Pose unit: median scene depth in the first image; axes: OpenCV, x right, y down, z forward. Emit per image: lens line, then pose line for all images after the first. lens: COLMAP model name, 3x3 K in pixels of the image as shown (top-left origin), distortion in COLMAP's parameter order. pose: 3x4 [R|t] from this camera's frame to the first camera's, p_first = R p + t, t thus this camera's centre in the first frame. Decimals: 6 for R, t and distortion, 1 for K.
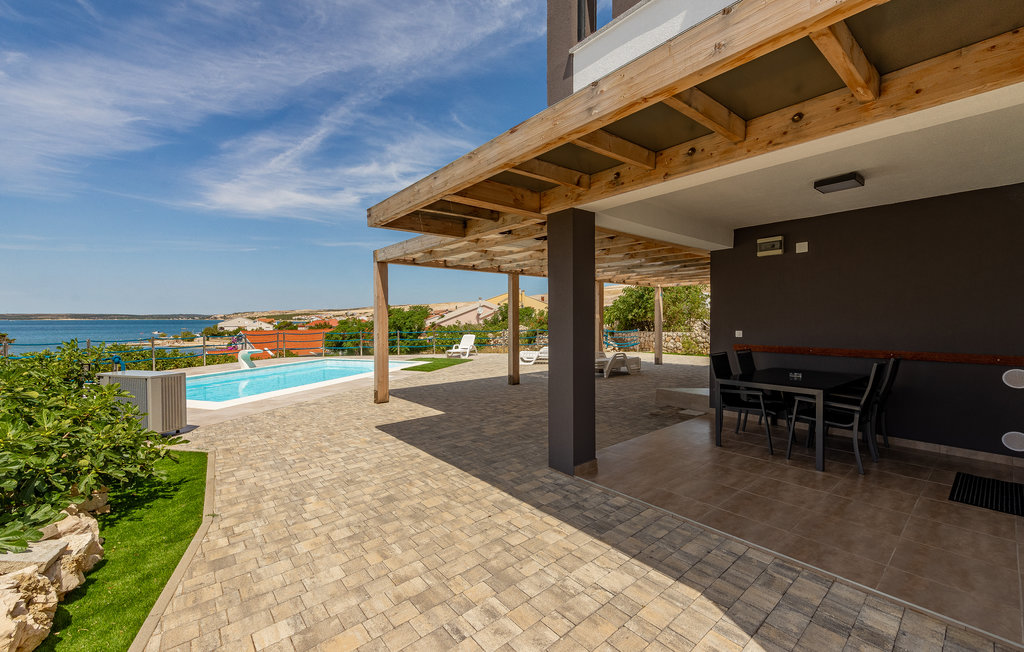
lens RADIAL K [[411.1, 0, 513.8], [0, 411.1, 322.3], [0, 0, 1]] dist [0.001356, -0.000417]
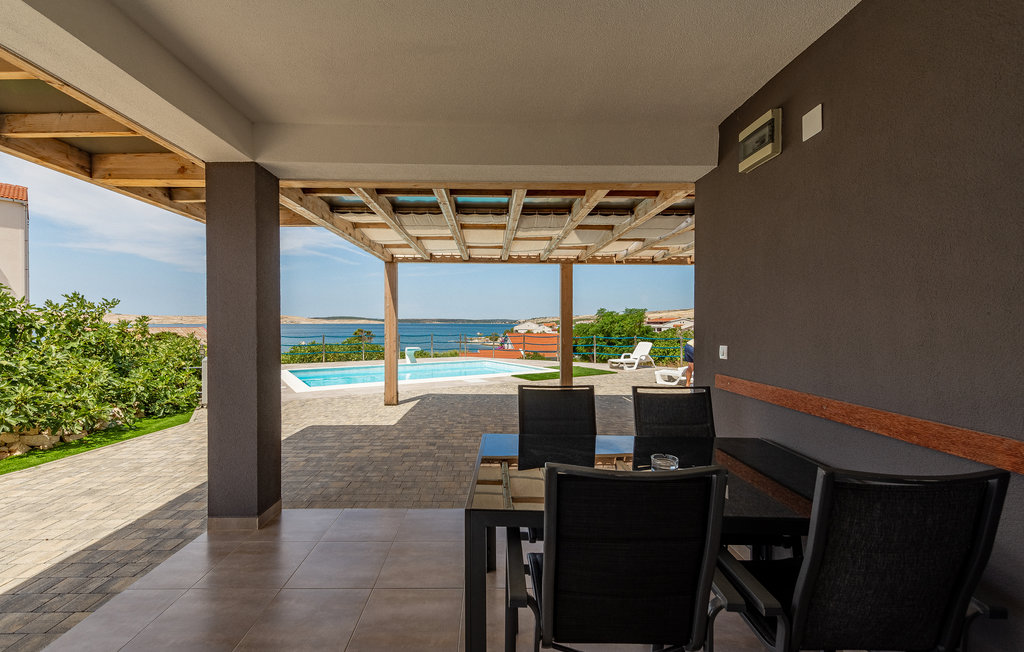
lens RADIAL K [[424.2, 0, 493.3], [0, 424.2, 324.6], [0, 0, 1]] dist [0.000476, -0.000255]
pose [[0.768970, 0.009555, -0.639213, 0.532316], [-0.014353, 0.999894, -0.002320, 0.002027], [0.639123, 0.010958, 0.769026, 0.389755]]
